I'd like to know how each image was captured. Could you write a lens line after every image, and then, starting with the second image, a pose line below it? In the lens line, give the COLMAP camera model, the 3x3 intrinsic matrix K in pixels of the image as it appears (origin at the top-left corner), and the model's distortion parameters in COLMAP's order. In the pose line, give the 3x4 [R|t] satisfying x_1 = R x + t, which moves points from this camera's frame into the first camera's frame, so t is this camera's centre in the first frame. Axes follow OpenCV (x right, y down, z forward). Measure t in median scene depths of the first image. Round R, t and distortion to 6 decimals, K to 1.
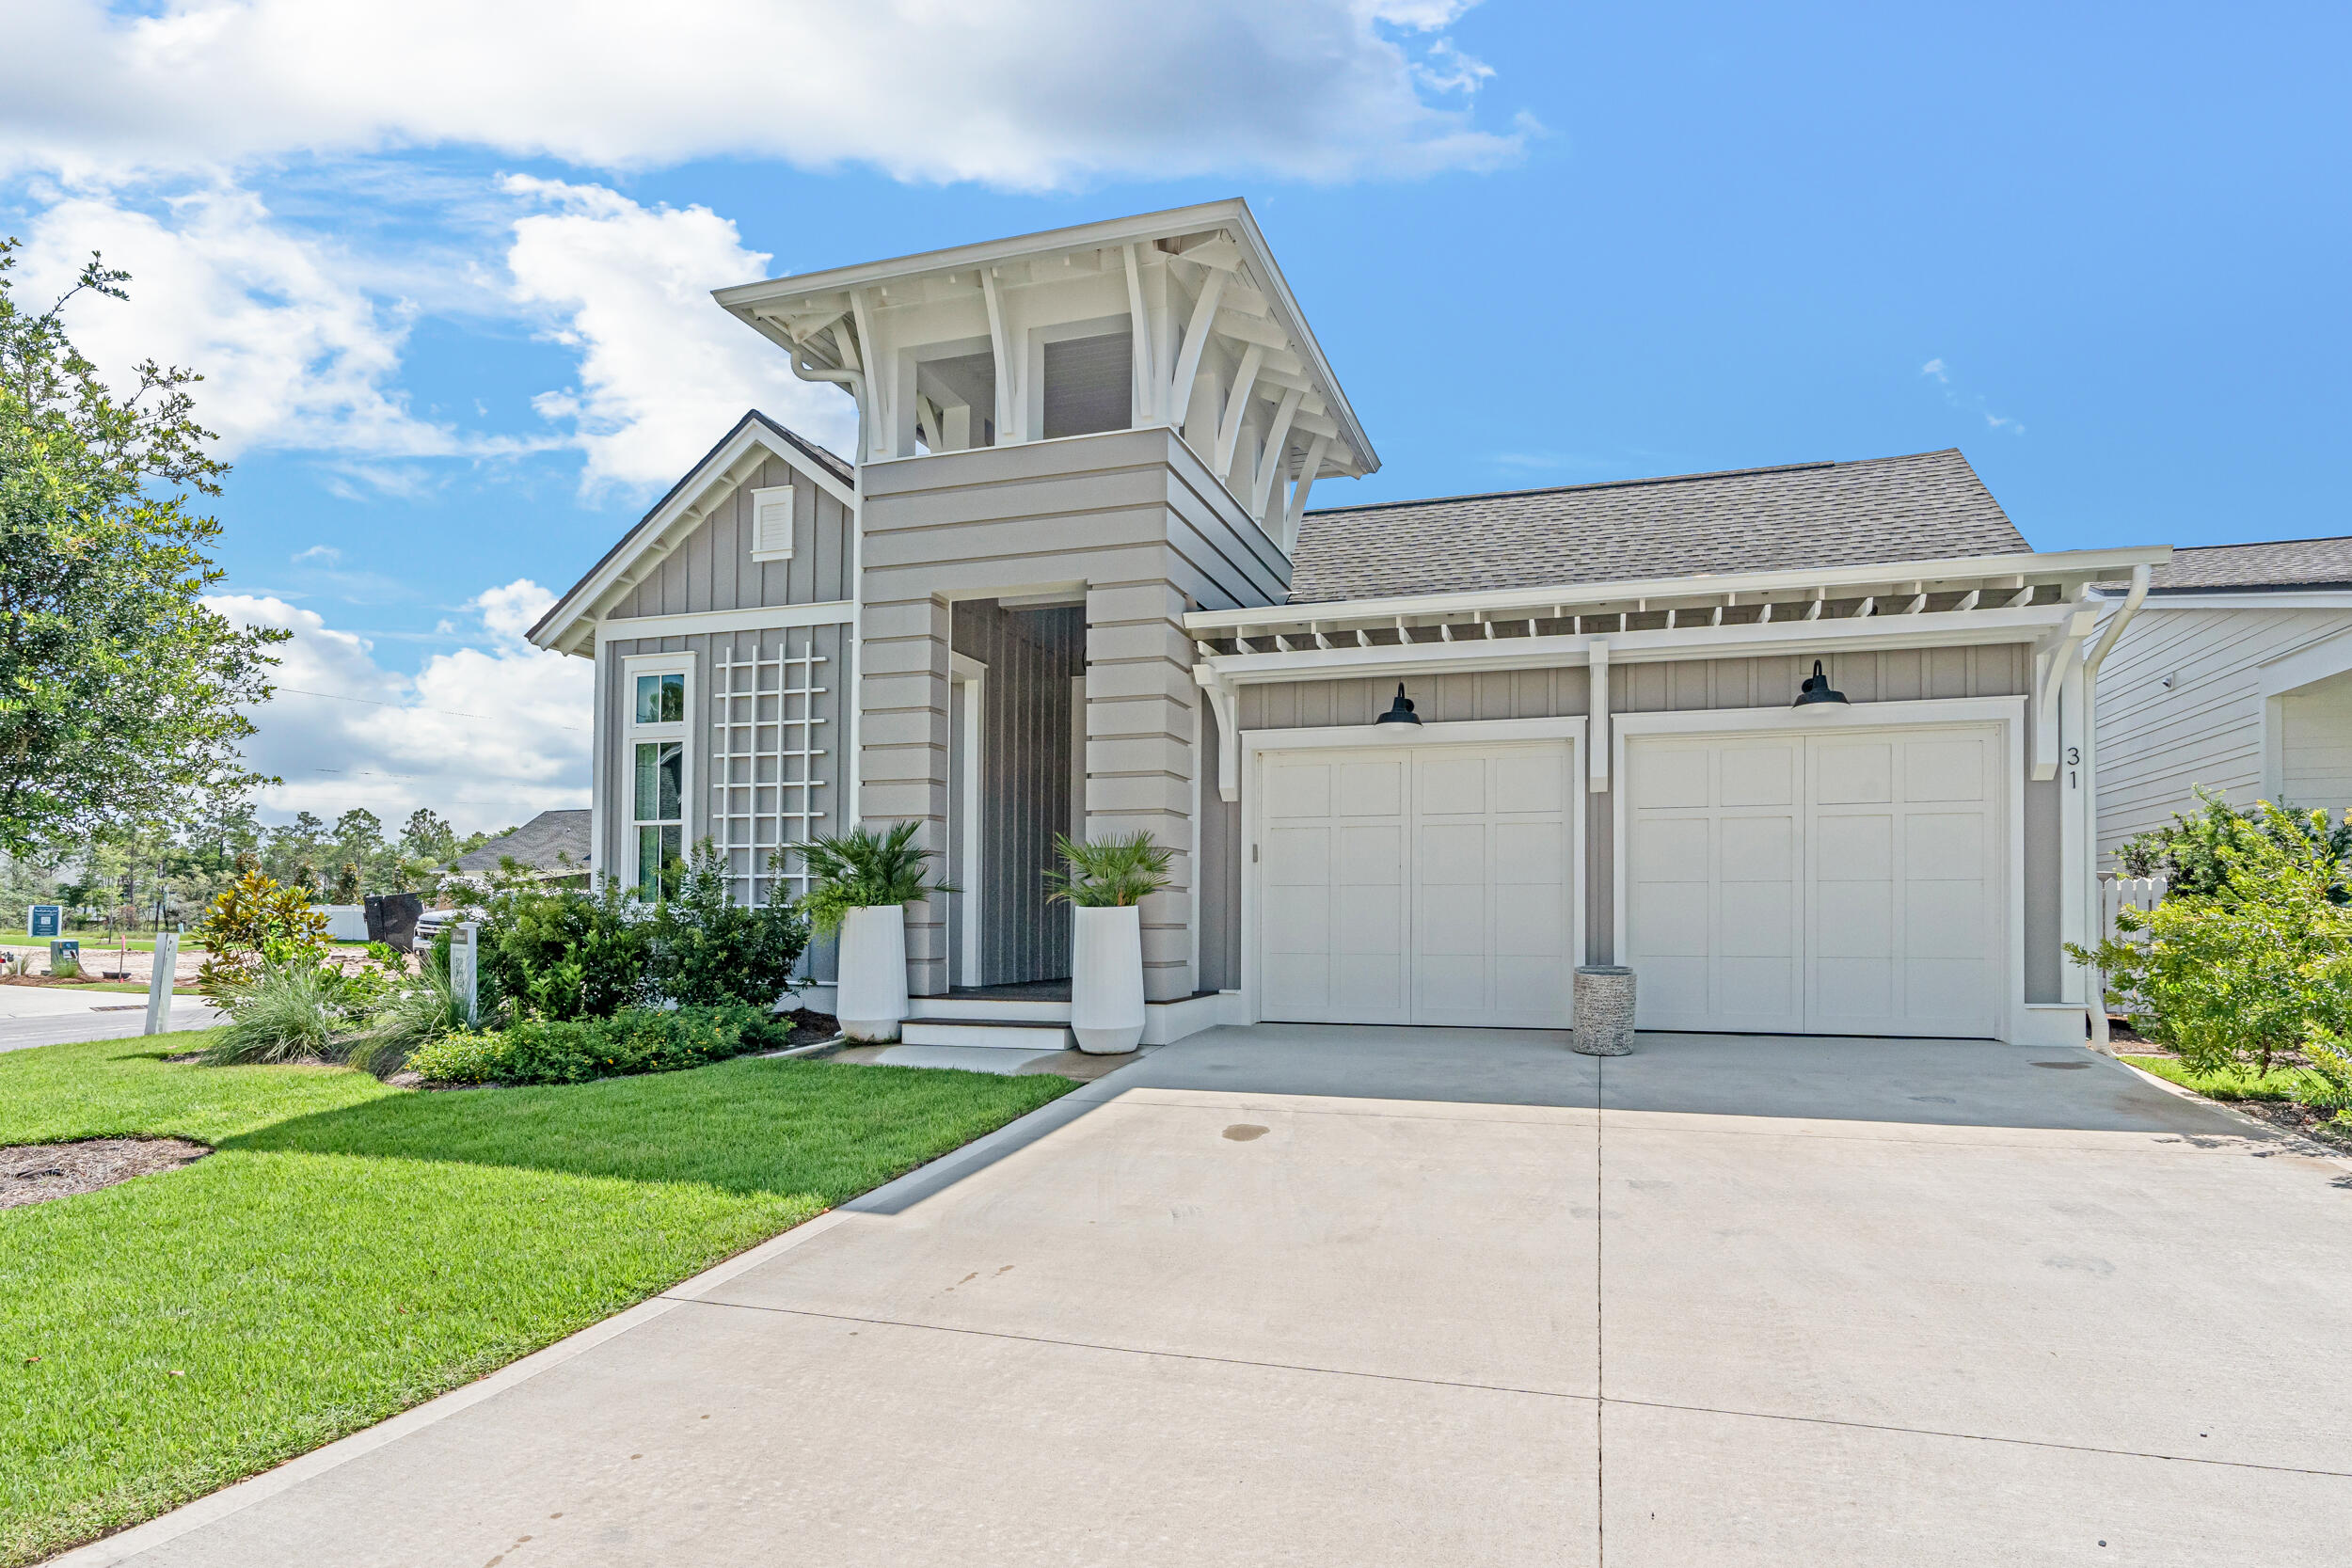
lens RADIAL K [[1085.5, 0, 1266.4], [0, 1085.5, 803.6], [0, 0, 1]] dist [-0.003847, -0.000427]
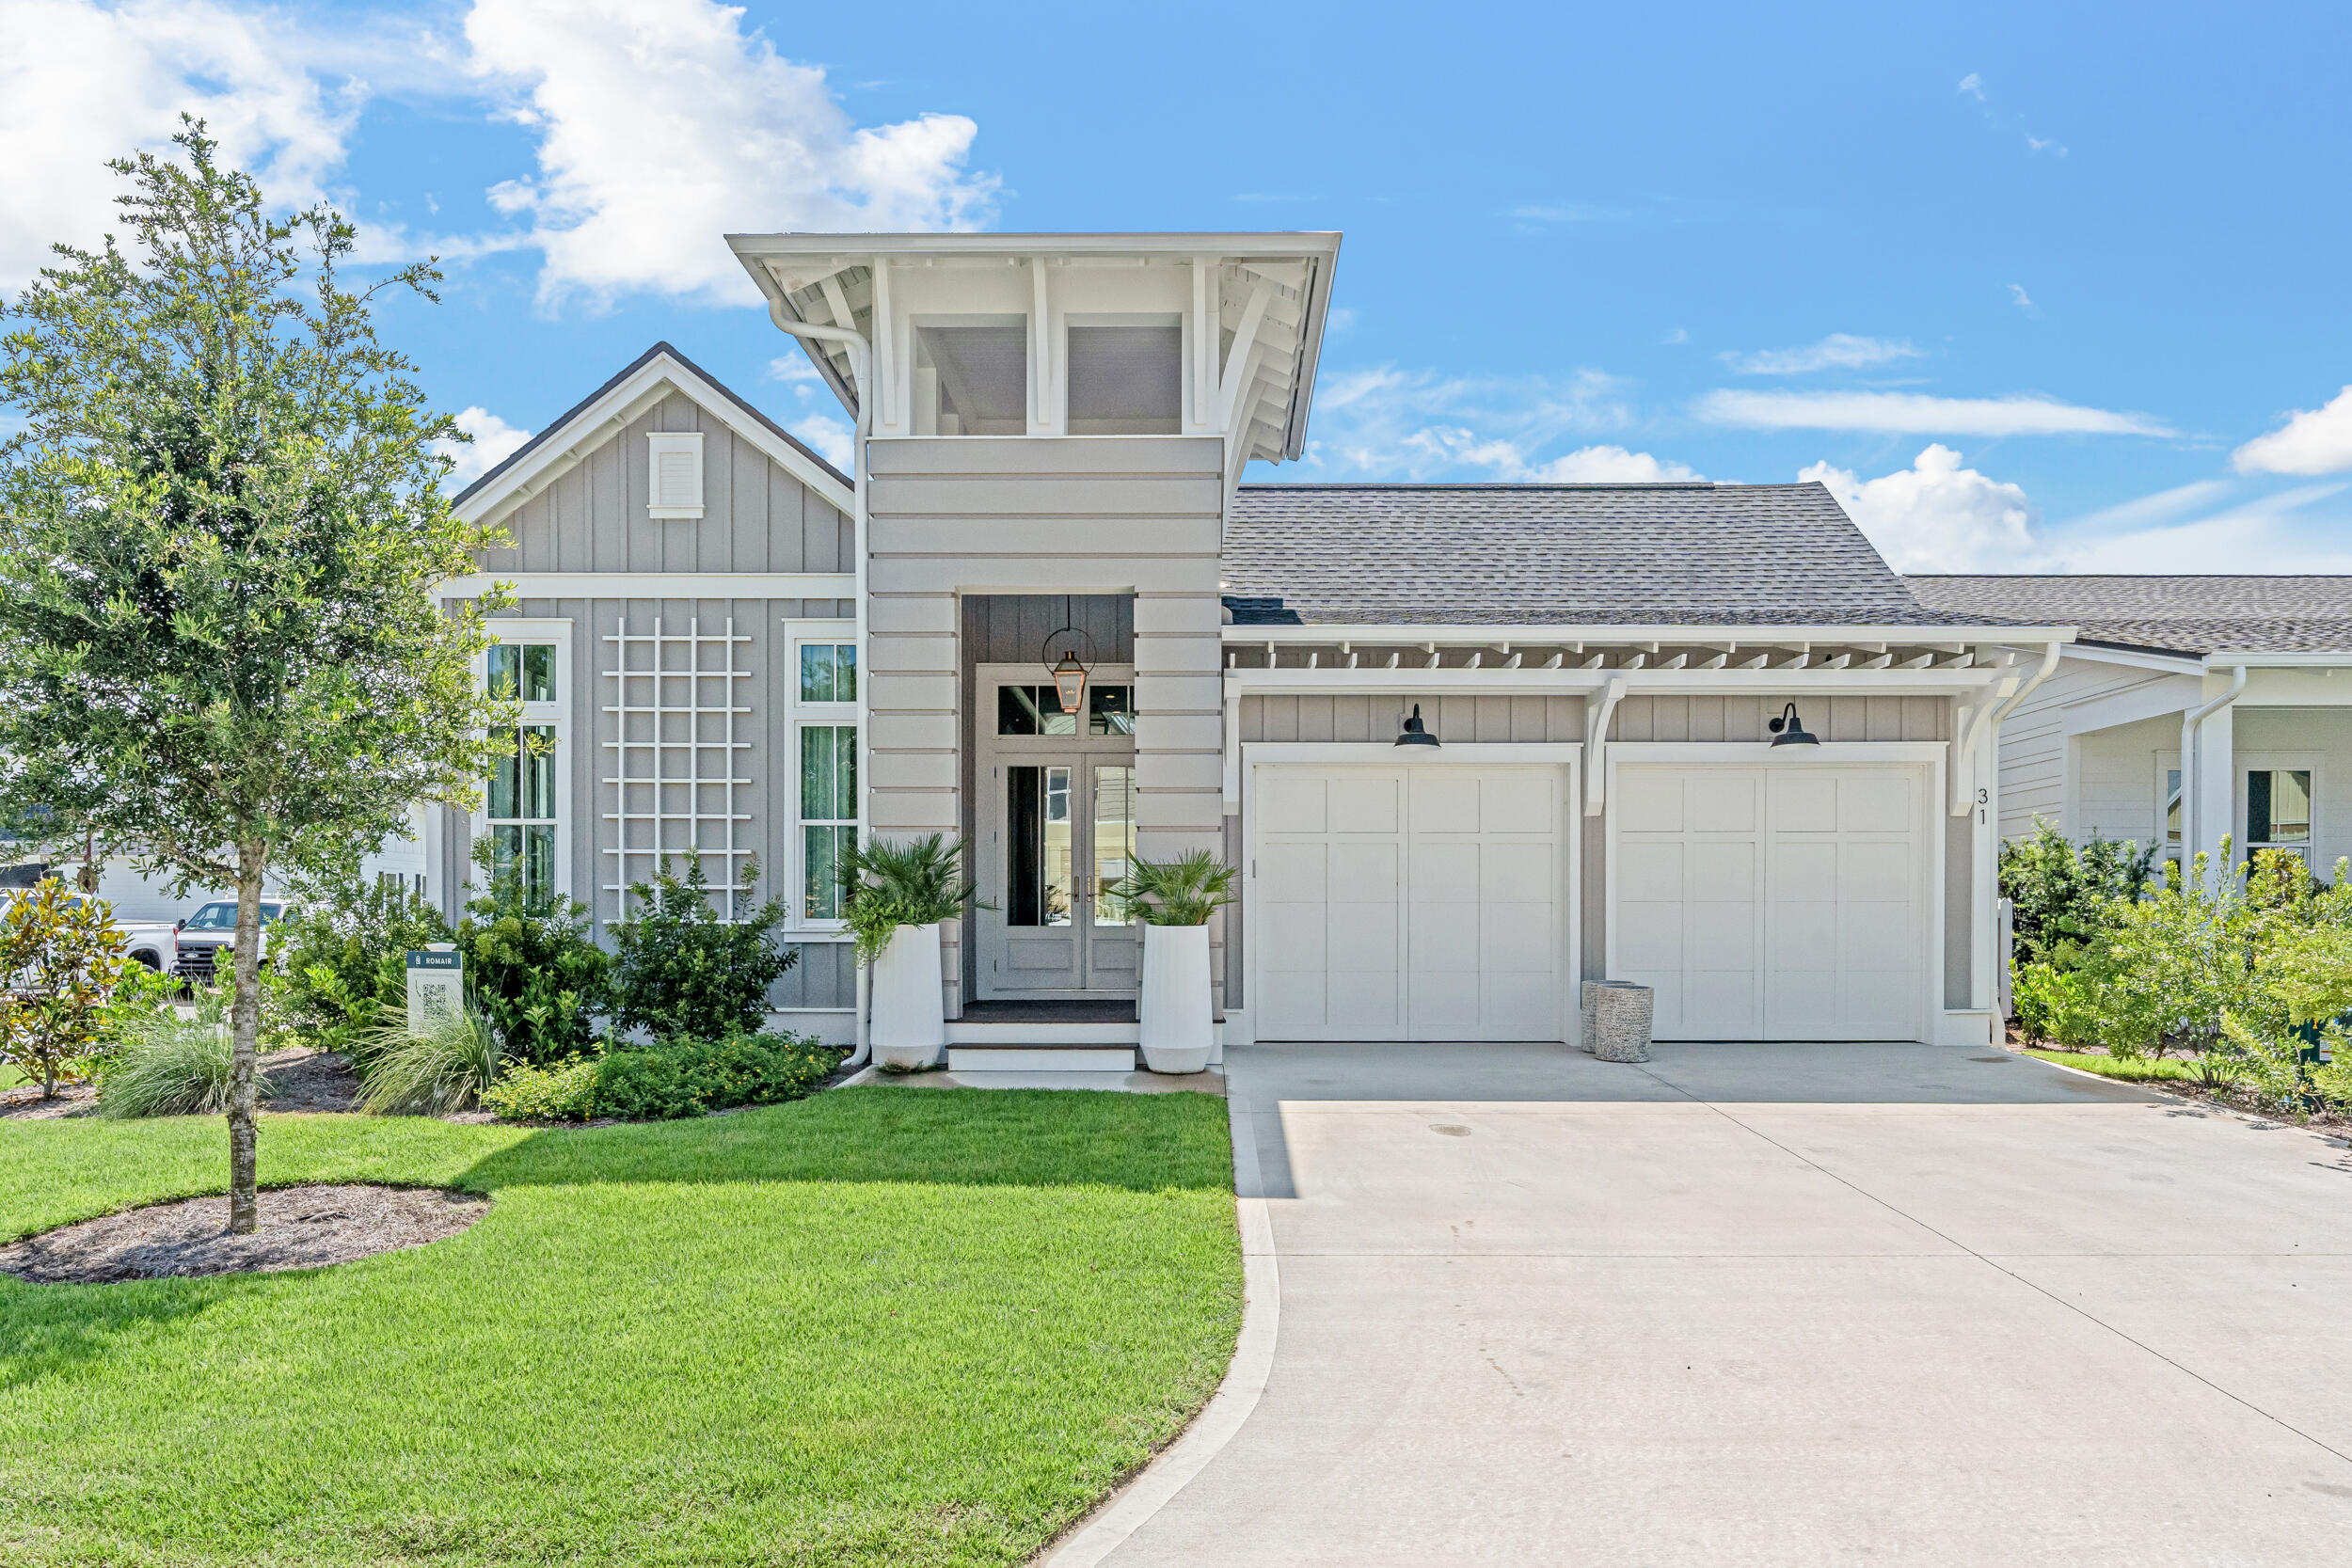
lens RADIAL K [[1390.2, 0, 1167.9], [0, 1390.2, 793.5], [0, 0, 1]] dist [-0.000288, 0.000341]
pose [[0.967766, 0.024040, 0.250702, -0.436329], [-0.026763, 0.999614, 0.007457, -0.031854], [-0.250426, -0.013926, 0.968036, -0.205853]]
